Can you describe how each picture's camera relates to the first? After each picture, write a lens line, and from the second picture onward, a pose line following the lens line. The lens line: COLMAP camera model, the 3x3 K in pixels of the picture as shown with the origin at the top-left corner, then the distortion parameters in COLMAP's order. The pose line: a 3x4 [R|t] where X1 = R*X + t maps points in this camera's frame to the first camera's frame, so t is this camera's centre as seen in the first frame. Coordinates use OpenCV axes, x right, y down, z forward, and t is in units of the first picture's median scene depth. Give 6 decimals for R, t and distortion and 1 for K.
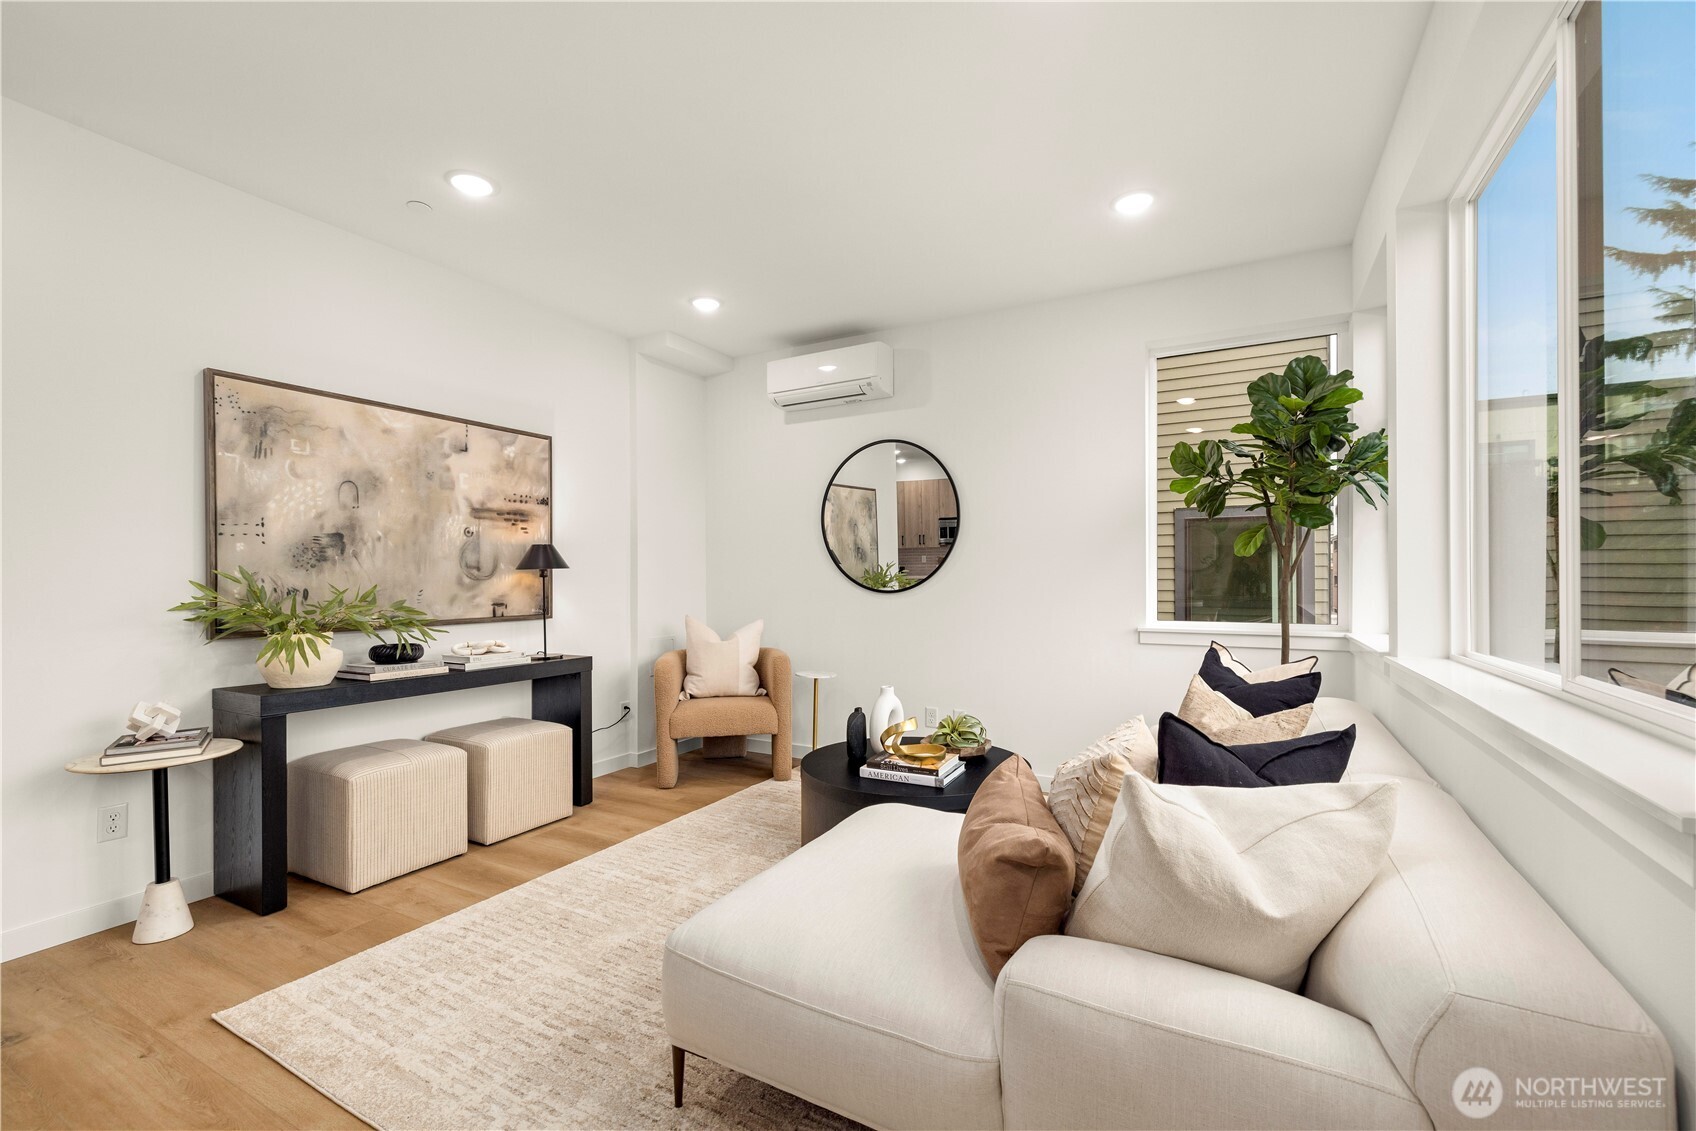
lens RADIAL K [[717.3, 0, 846.1], [0, 717.3, 570.0], [0, 0, 1]] dist [-0.000391, 0.000042]
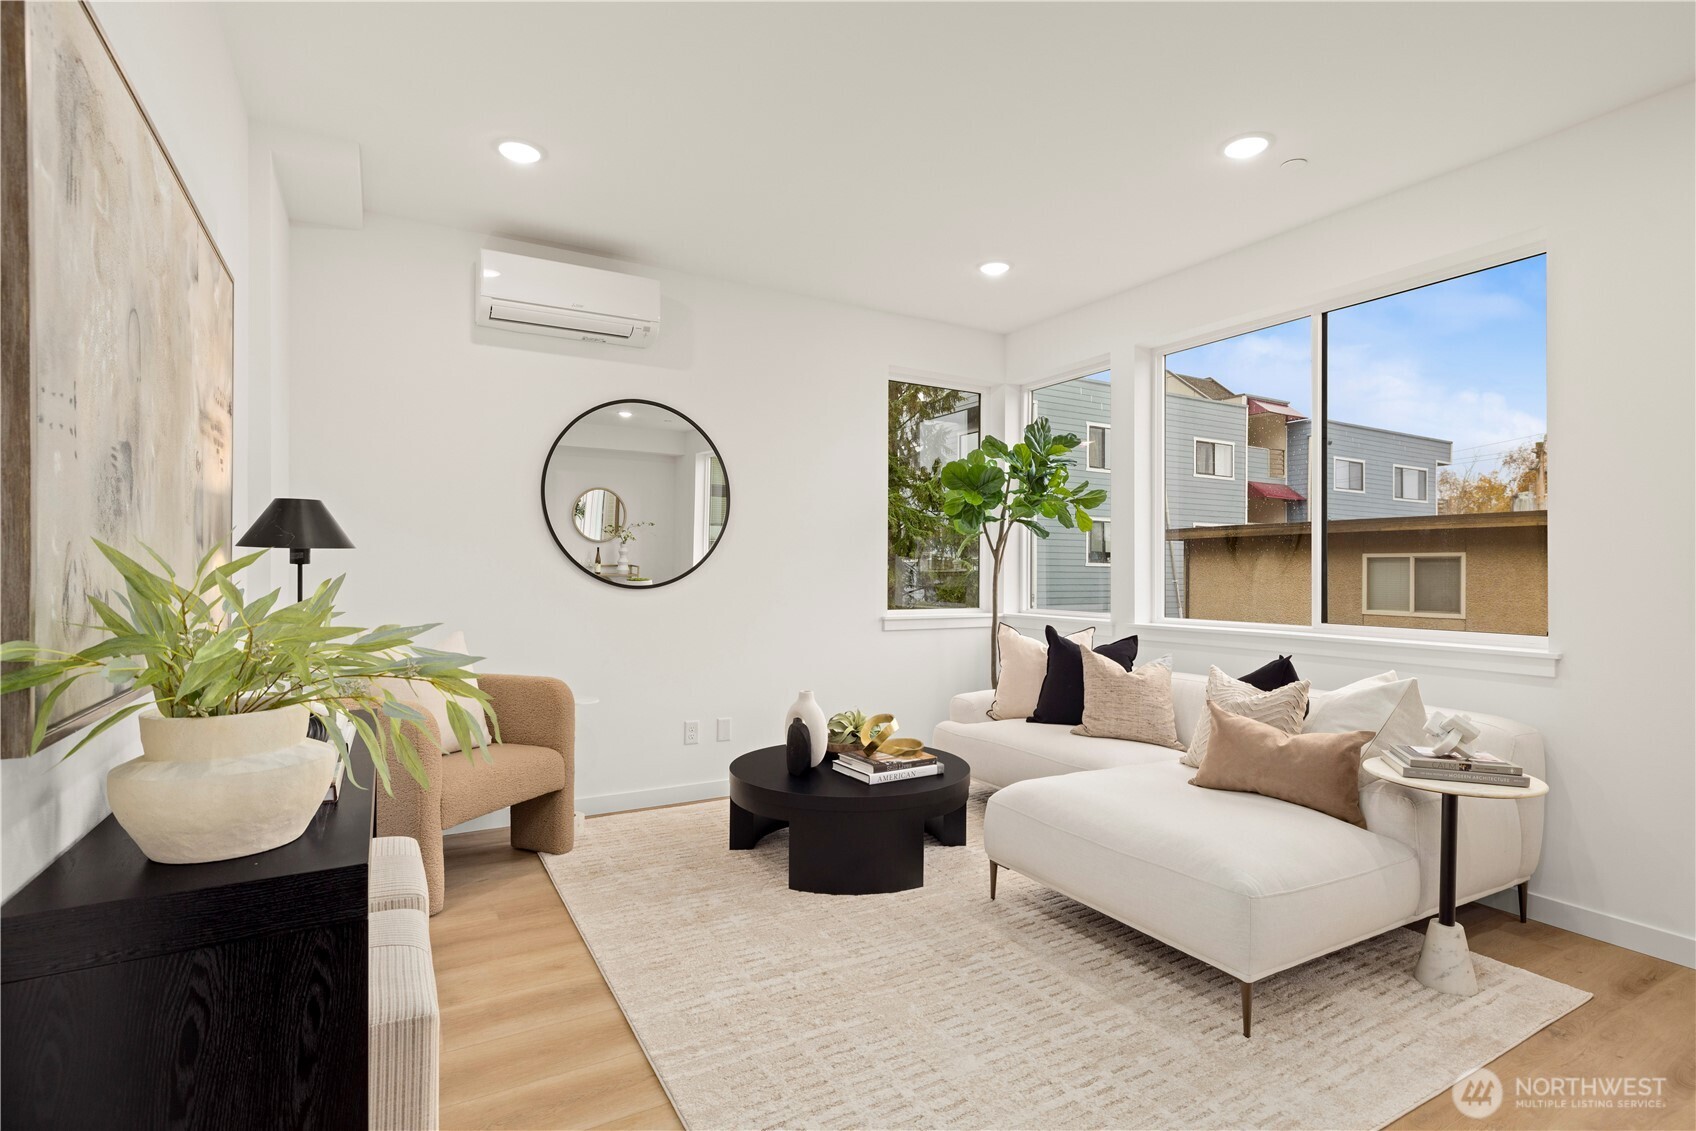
lens RADIAL K [[834.5, 0, 843.7], [0, 834.5, 552.8], [0, 0, 1]] dist [0.001750, 0.000166]
pose [[0.521444, 0.025874, 0.852893, -0.735865], [-0.018796, 0.999646, -0.018835, 0.006057], [-0.853078, -0.006210, 0.521746, 0.366971]]
